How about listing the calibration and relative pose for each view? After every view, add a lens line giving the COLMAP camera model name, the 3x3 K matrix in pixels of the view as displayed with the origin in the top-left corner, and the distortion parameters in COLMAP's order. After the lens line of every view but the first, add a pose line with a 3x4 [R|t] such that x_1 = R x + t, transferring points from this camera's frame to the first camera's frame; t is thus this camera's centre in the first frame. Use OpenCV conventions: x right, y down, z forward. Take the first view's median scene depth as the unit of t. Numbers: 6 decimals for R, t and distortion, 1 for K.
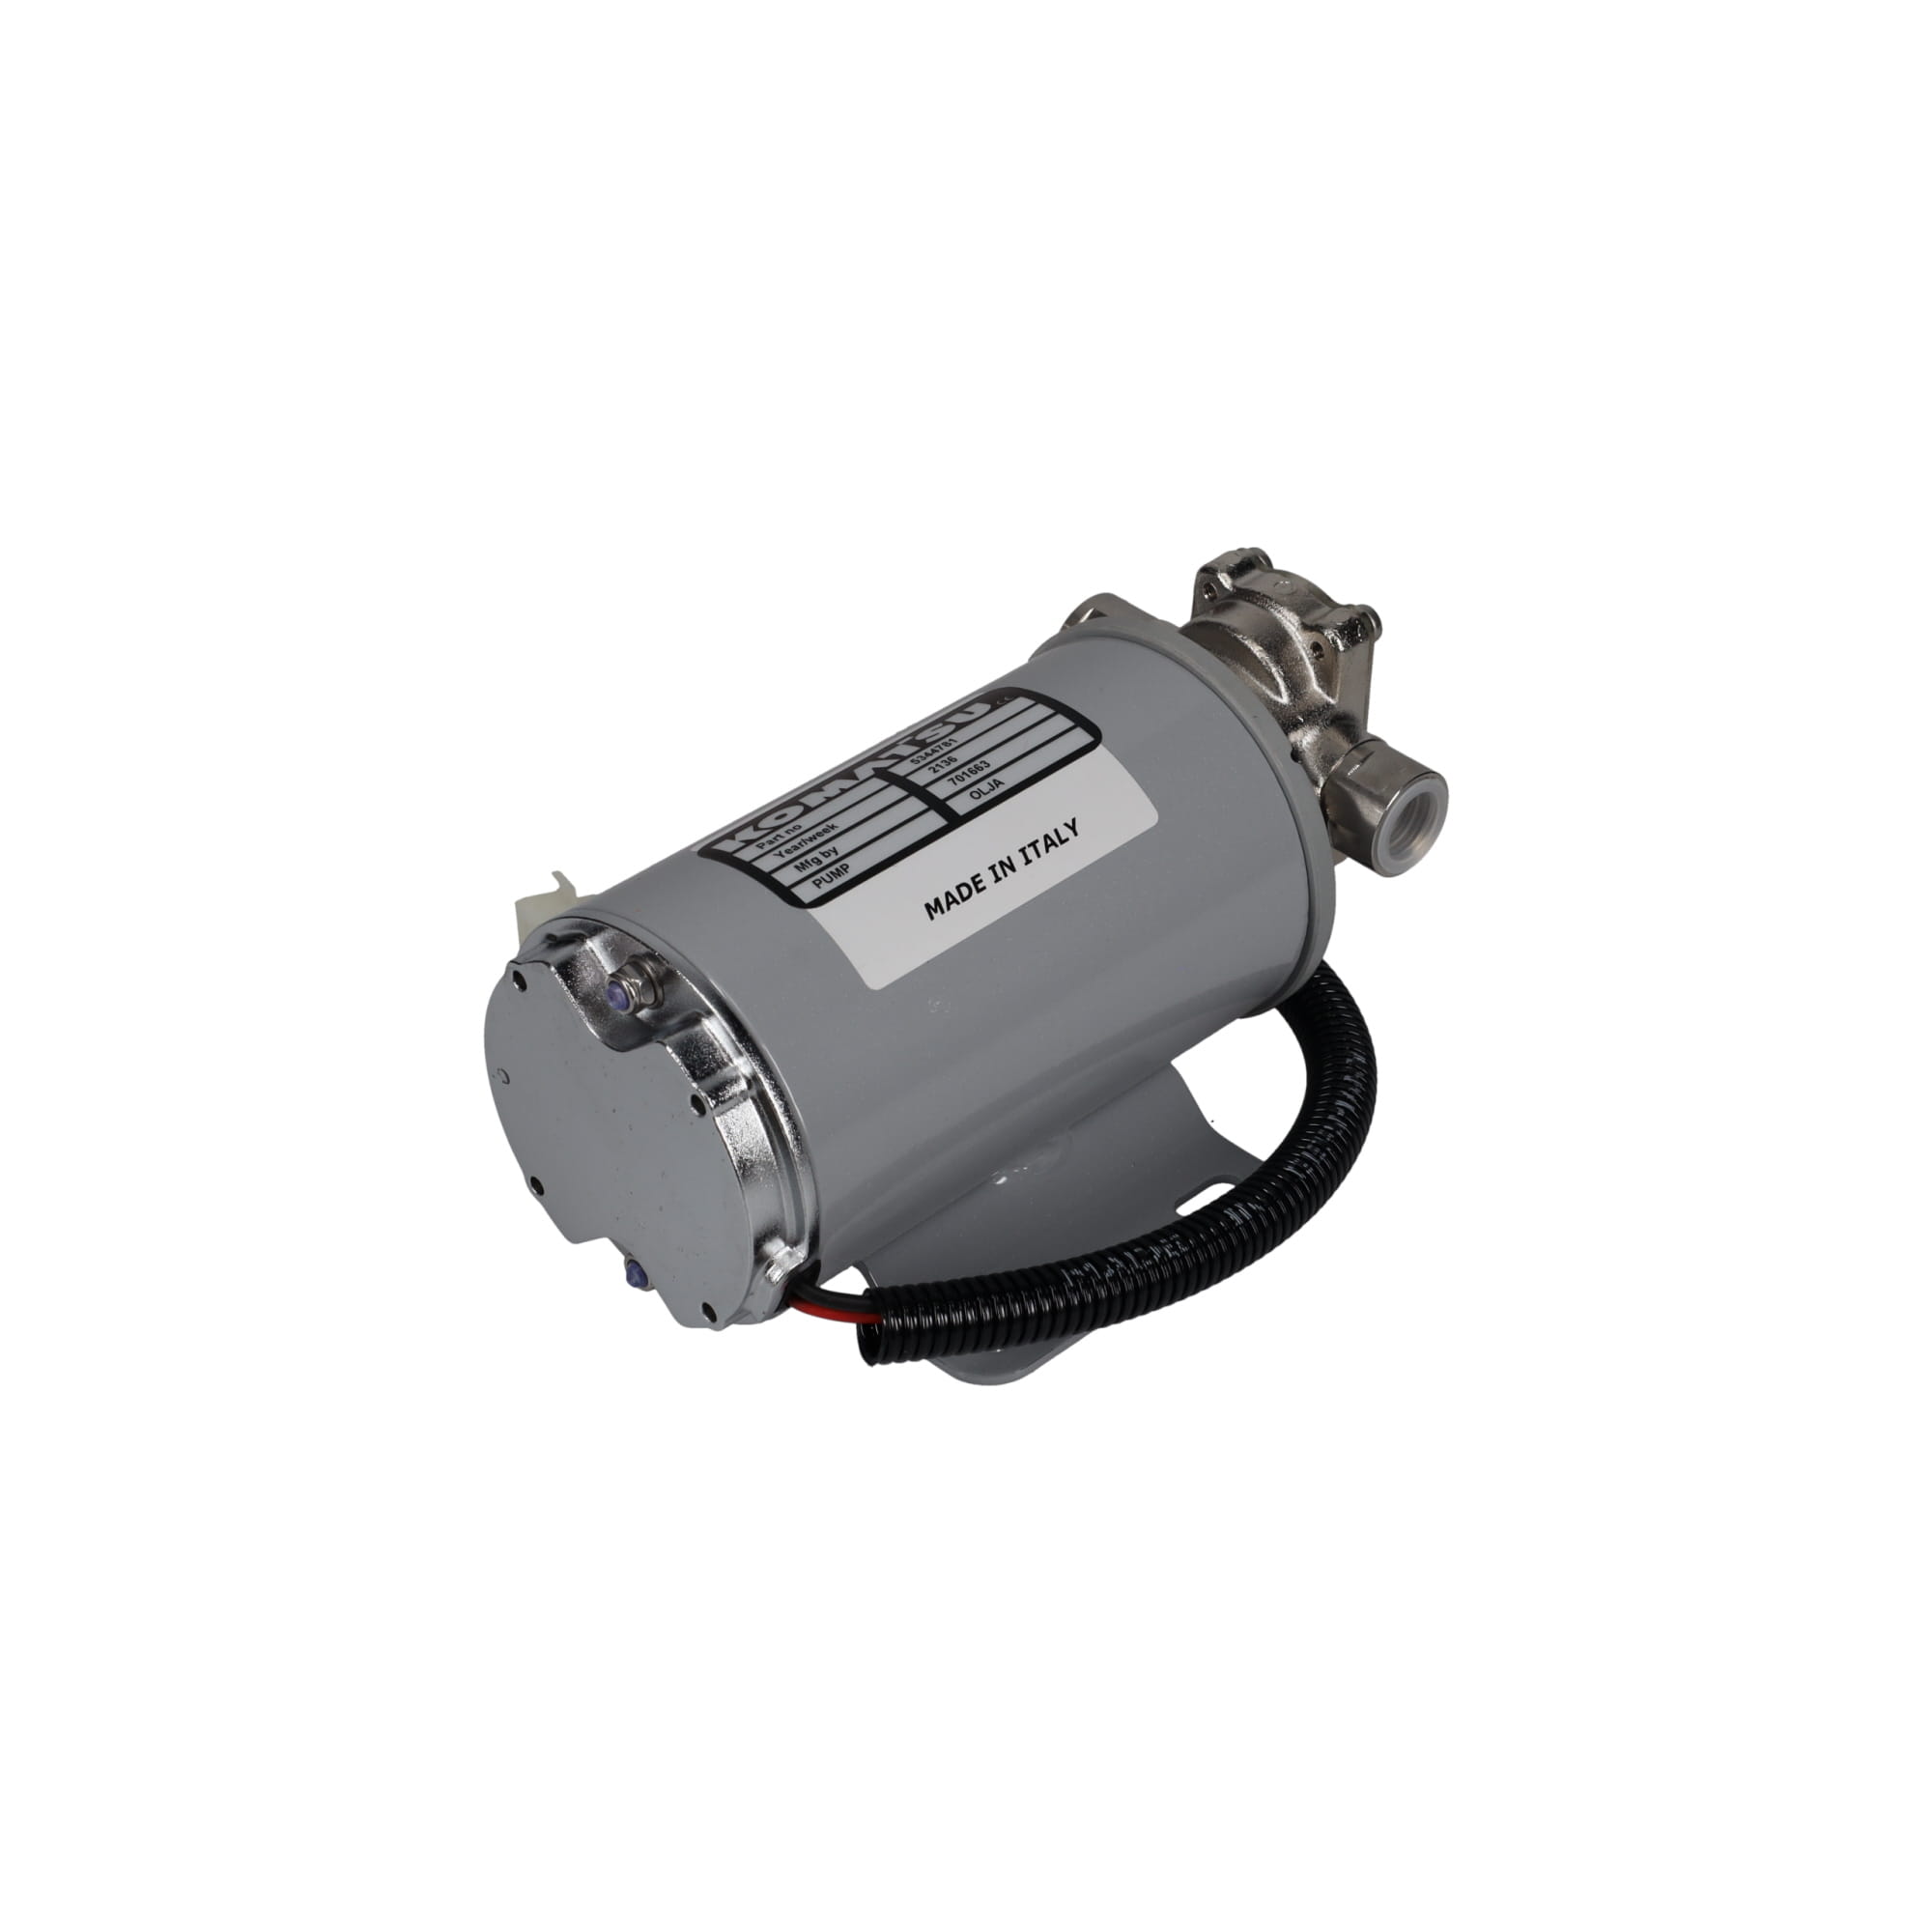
lens RADIAL K [[3927.4, 0, 959.9], [0, 3927.4, 972.3], [0, 0, 1]] dist [0.515201, 0.000000]
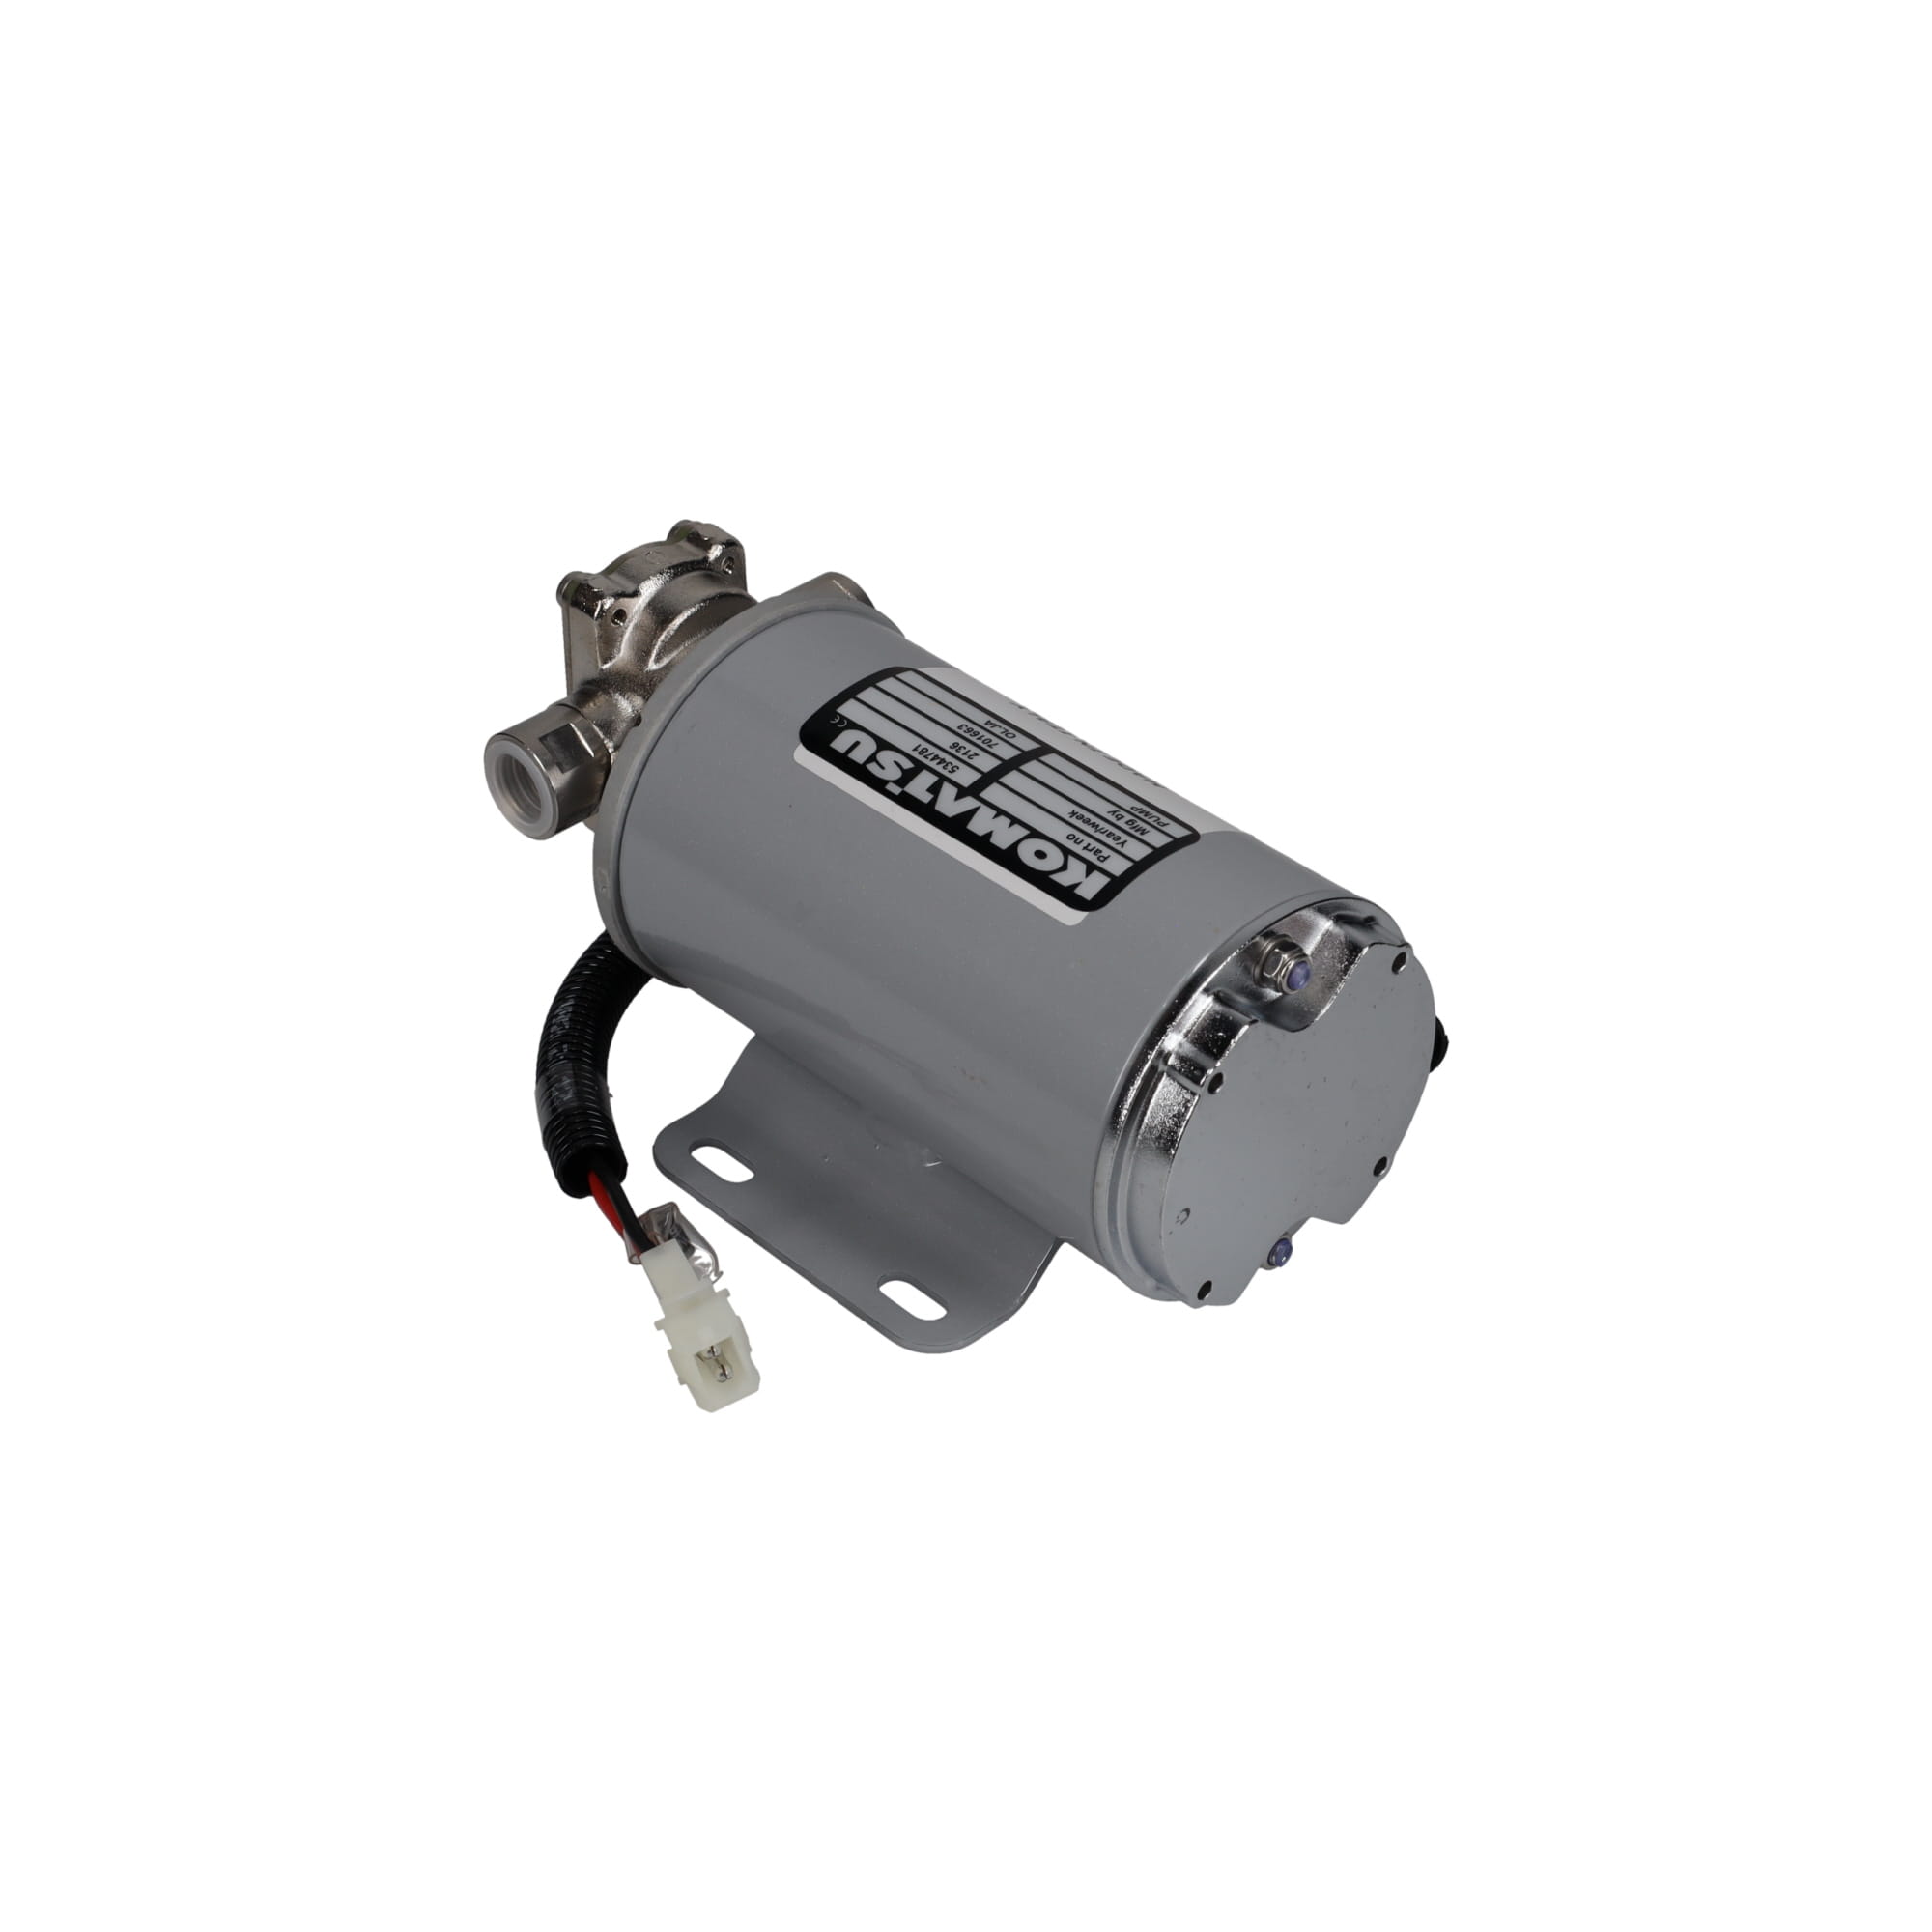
lens RADIAL K [[3927.4, 0, 954.7], [0, 3927.4, 957.9], [0, 0, 1]] dist [0.515201, 0.000000]
pose [[-0.000078, -0.615477, 0.788155, -0.837410], [0.614111, 0.621998, 0.485784, -0.514955], [-0.789220, 0.484053, 0.377923, 0.659248]]
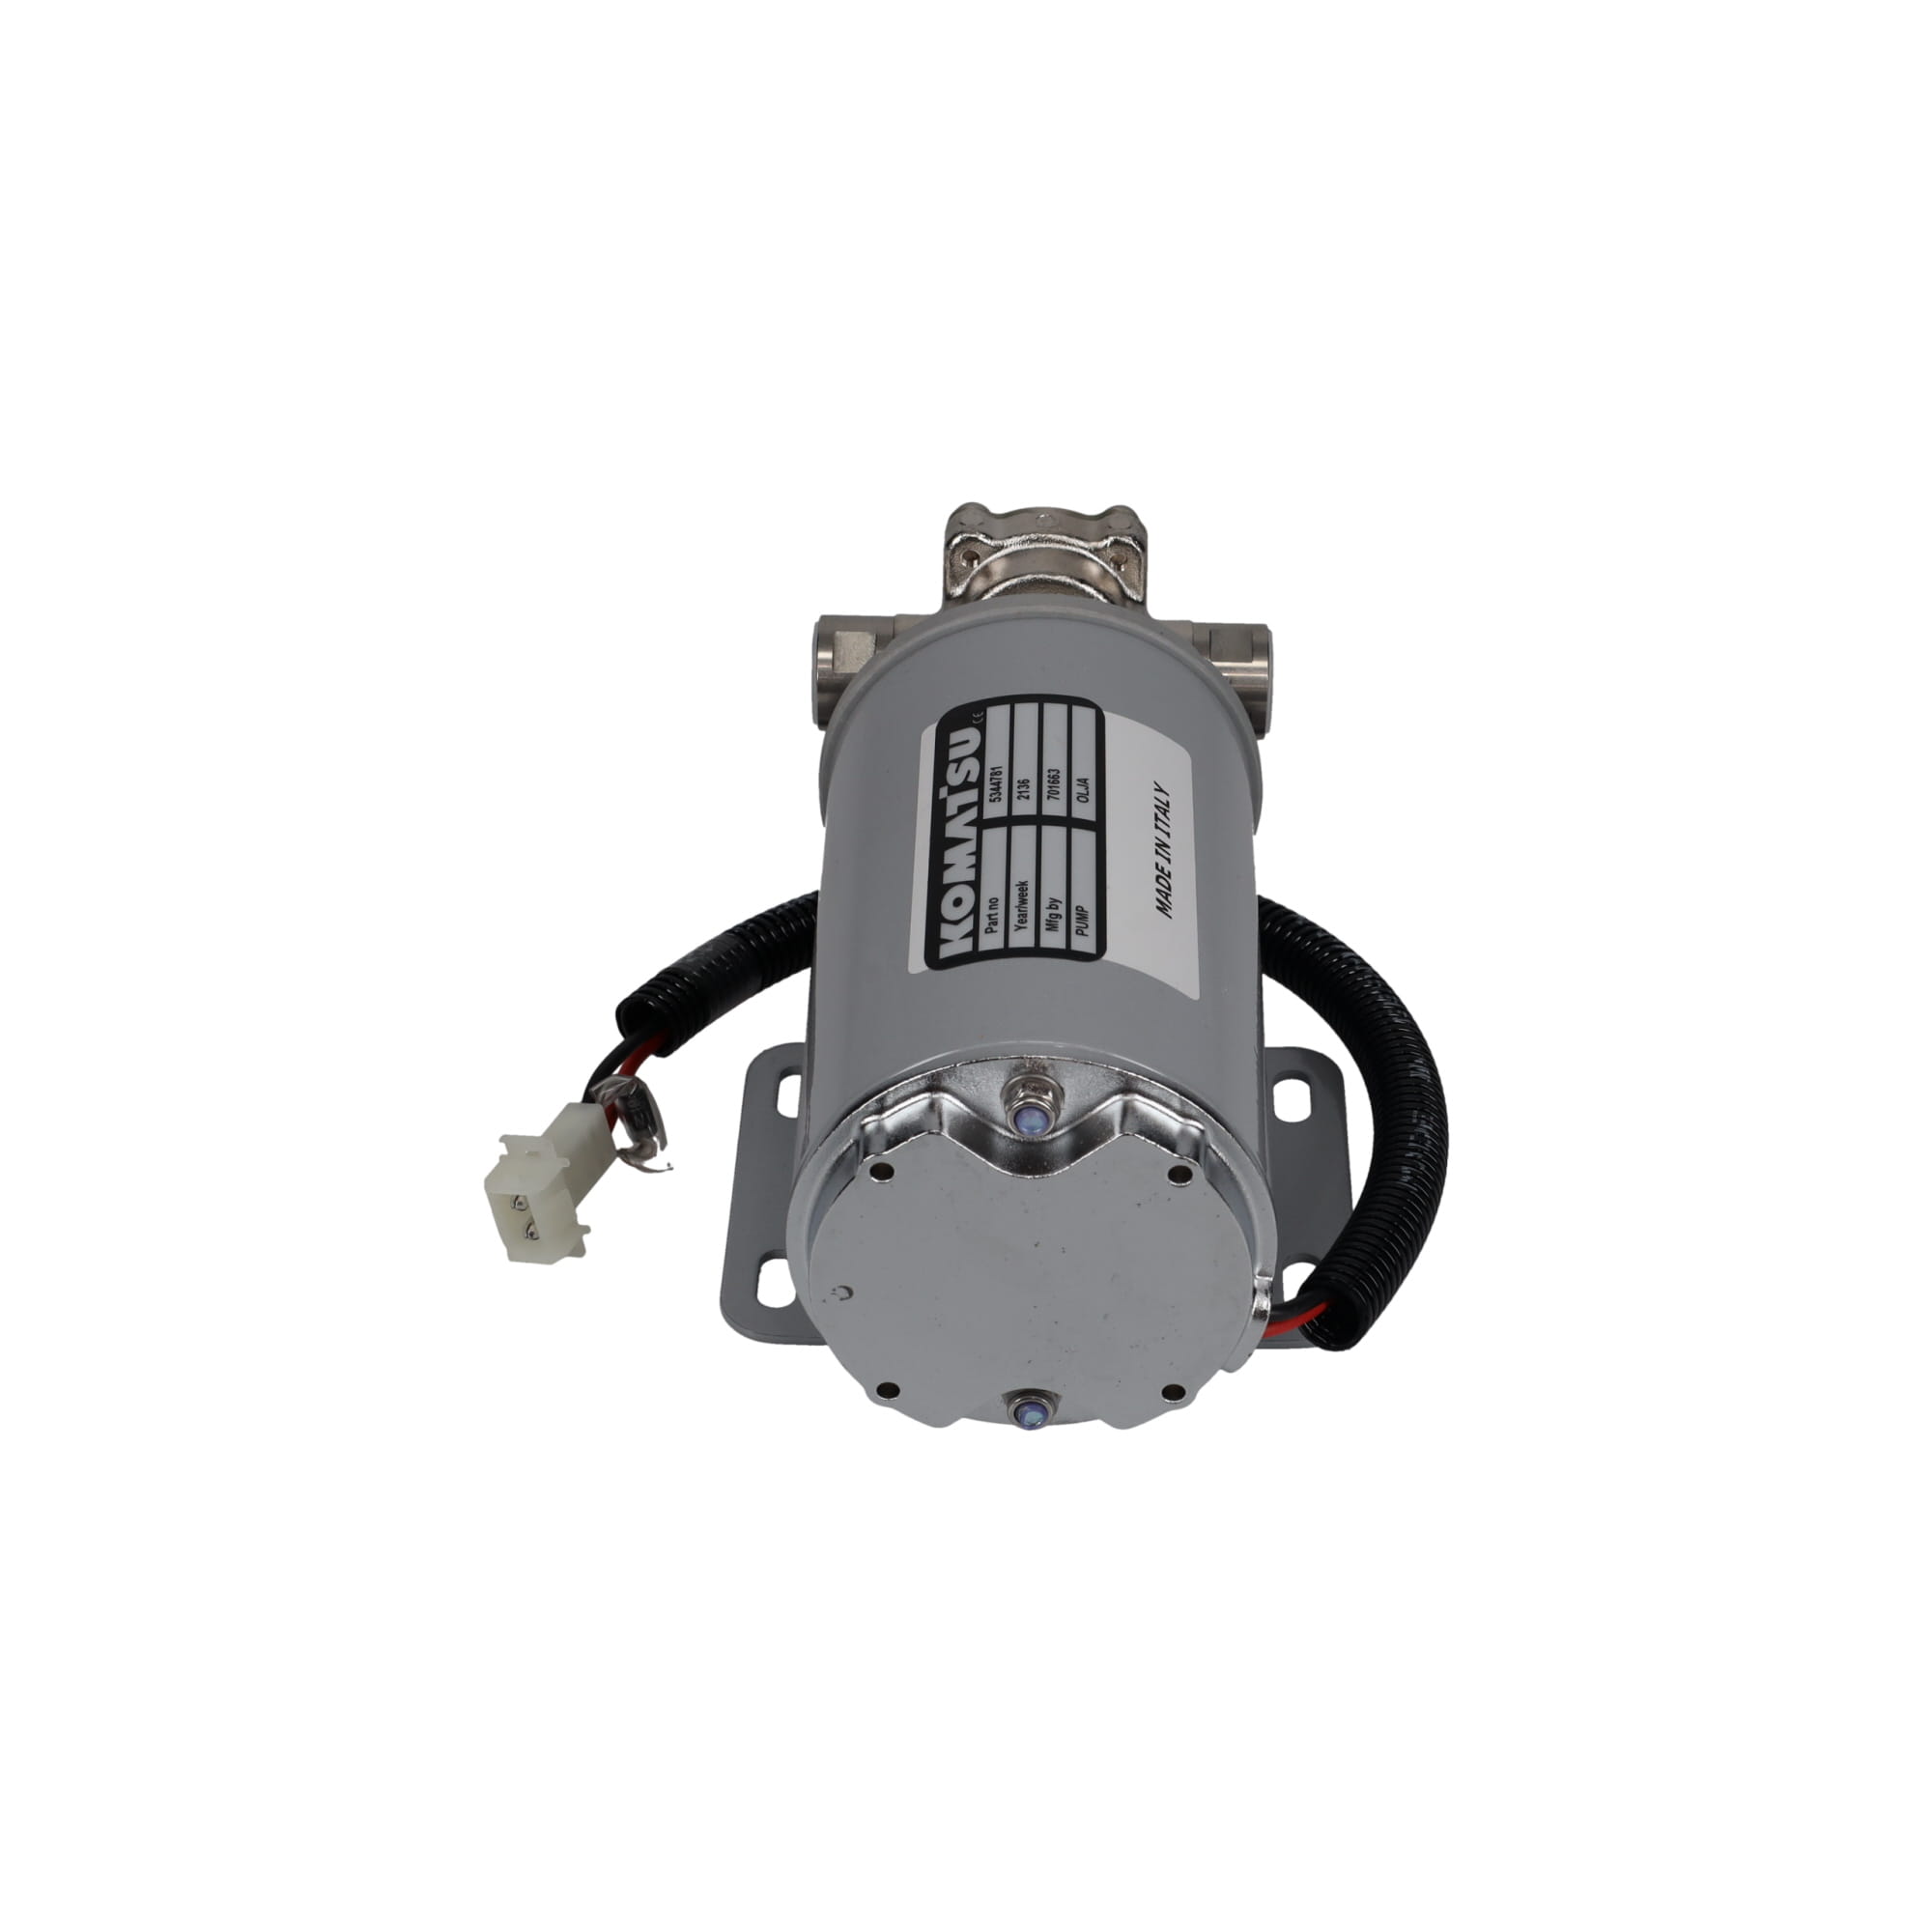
lens RADIAL K [[3927.4, 0, 965.2], [0, 3927.4, 966.1], [0, 0, 1]] dist [0.515201, 0.000000]
pose [[0.716070, -0.430191, 0.549709, -0.565167], [0.436151, 0.890605, 0.128823, -0.145816], [-0.544992, 0.147510, 0.825363, 0.230865]]
